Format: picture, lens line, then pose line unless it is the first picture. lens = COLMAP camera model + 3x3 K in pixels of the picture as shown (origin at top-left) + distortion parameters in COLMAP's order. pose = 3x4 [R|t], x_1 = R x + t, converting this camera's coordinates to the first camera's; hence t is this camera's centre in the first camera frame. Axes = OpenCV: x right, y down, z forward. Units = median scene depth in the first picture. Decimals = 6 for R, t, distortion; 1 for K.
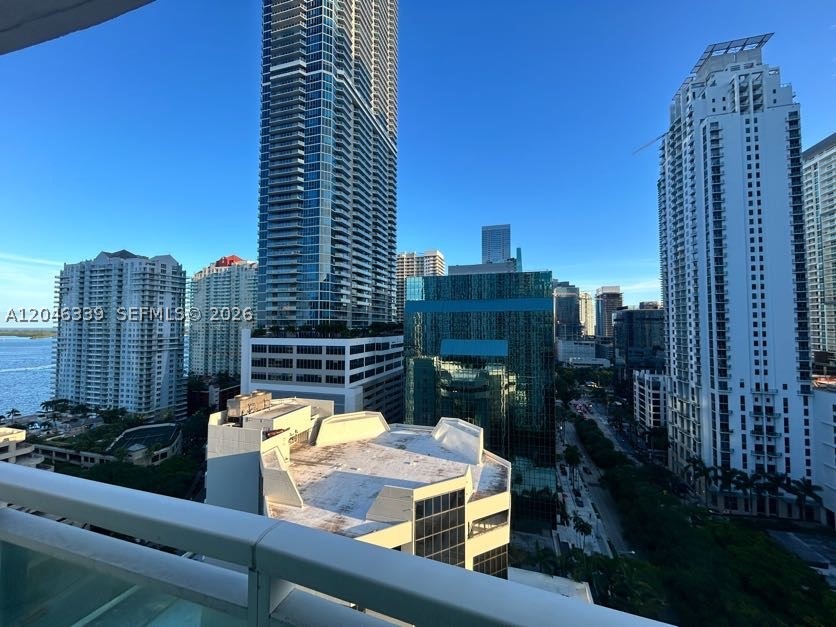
lens RADIAL K [[339.4, 0, 417.2], [0, 339.4, 311.9], [0, 0, 1]] dist [0.000426, 0.000746]
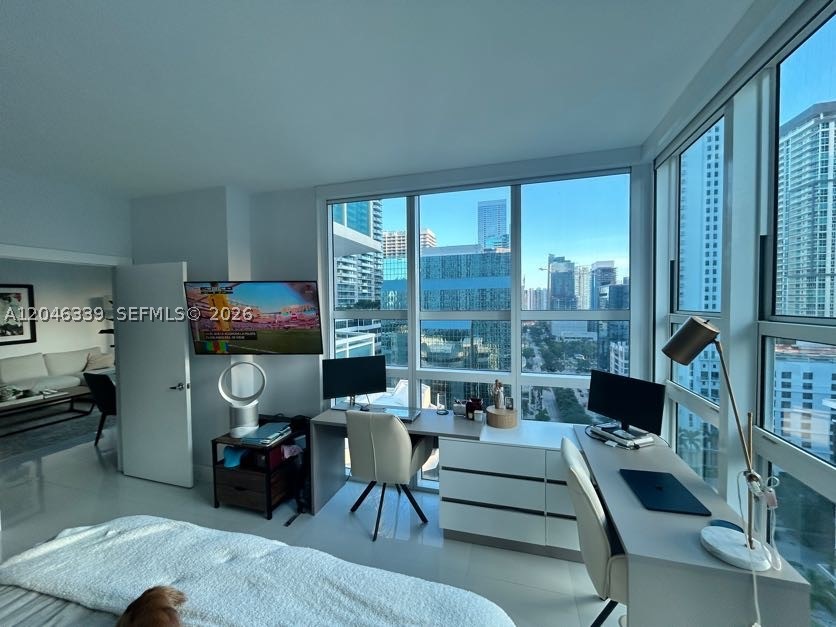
lens RADIAL K [[339.4, 0, 416.0], [0, 339.4, 312.3], [0, 0, 1]] dist [0.000426, 0.000746]
pose [[0.999900, -0.011814, -0.007827, 0.067951], [0.012333, 0.997466, 0.070072, -0.004381], [0.006979, -0.070161, 0.997511, -0.087096]]
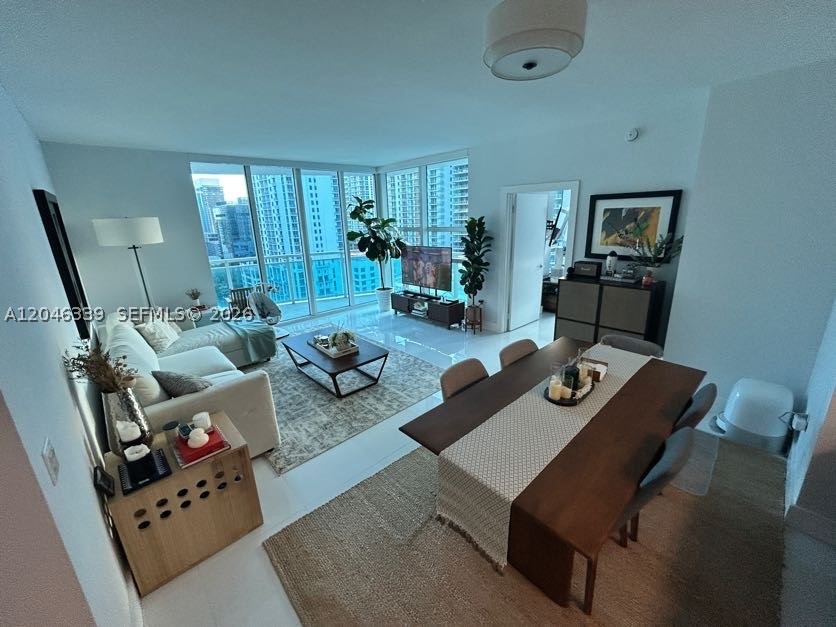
lens RADIAL K [[339.4, 0, 417.6], [0, 339.4, 312.2], [0, 0, 1]] dist [0.000426, 0.000746]
pose [[0.513206, -0.255164, 0.819457, 0.000508], [-0.000646, 0.954668, 0.297671, -0.004980], [-0.858265, -0.153296, 0.489777, -0.070976]]
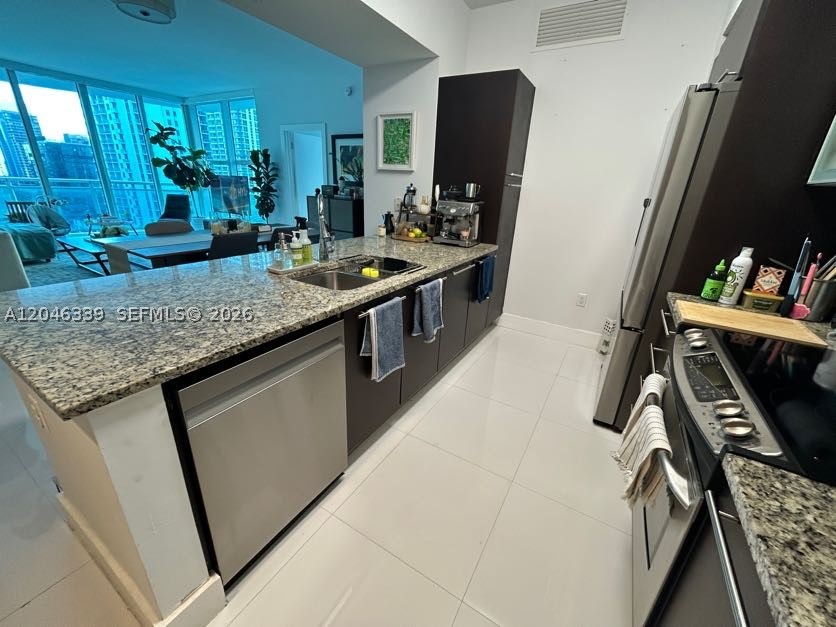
lens RADIAL K [[339.4, 0, 417.2], [0, 339.4, 311.6], [0, 0, 1]] dist [0.000426, 0.000746]
pose [[0.251783, -0.332090, 0.909022, -0.006512], [-0.086307, 0.927835, 0.362868, -0.001642], [-0.963928, -0.169819, 0.204952, -0.091486]]
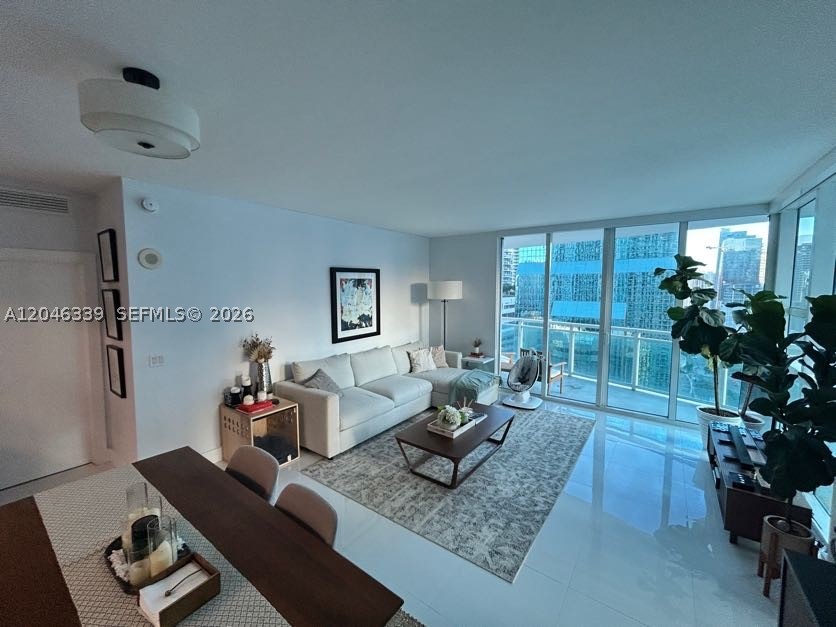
lens RADIAL K [[339.4, 0, 415.9], [0, 339.4, 311.8], [0, 0, 1]] dist [0.000426, 0.000746]
pose [[0.938359, 0.028124, -0.344517, 0.029261], [0.011714, 0.993525, 0.113011, -0.005037], [0.345465, -0.110081, 0.931953, -0.076080]]
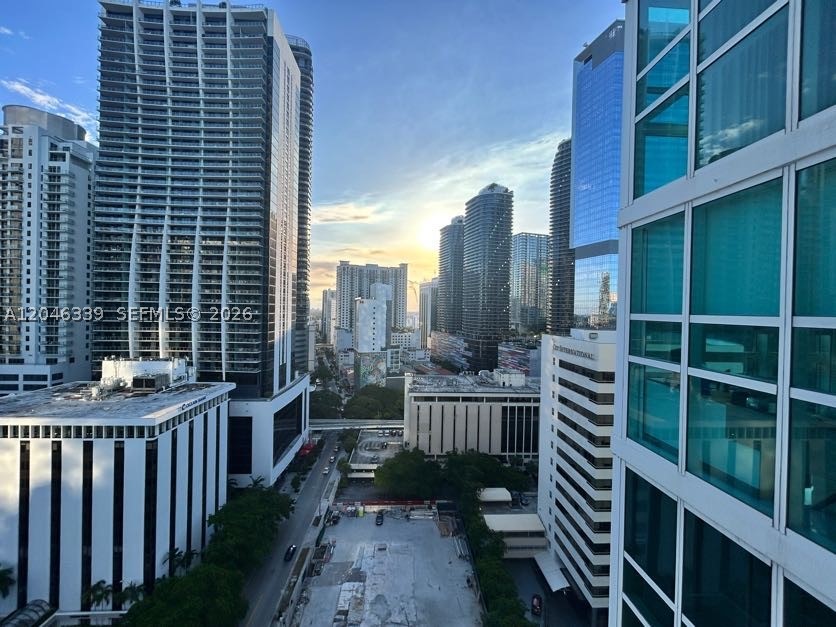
lens RADIAL K [[339.4, 0, 416.3], [0, 339.4, 311.2], [0, 0, 1]] dist [0.000426, 0.000746]
pose [[-0.326233, -0.013059, 0.945199, 0.056797], [-0.058079, 0.998292, -0.006253, -0.001289], [-0.943504, -0.056936, -0.326434, -0.029697]]
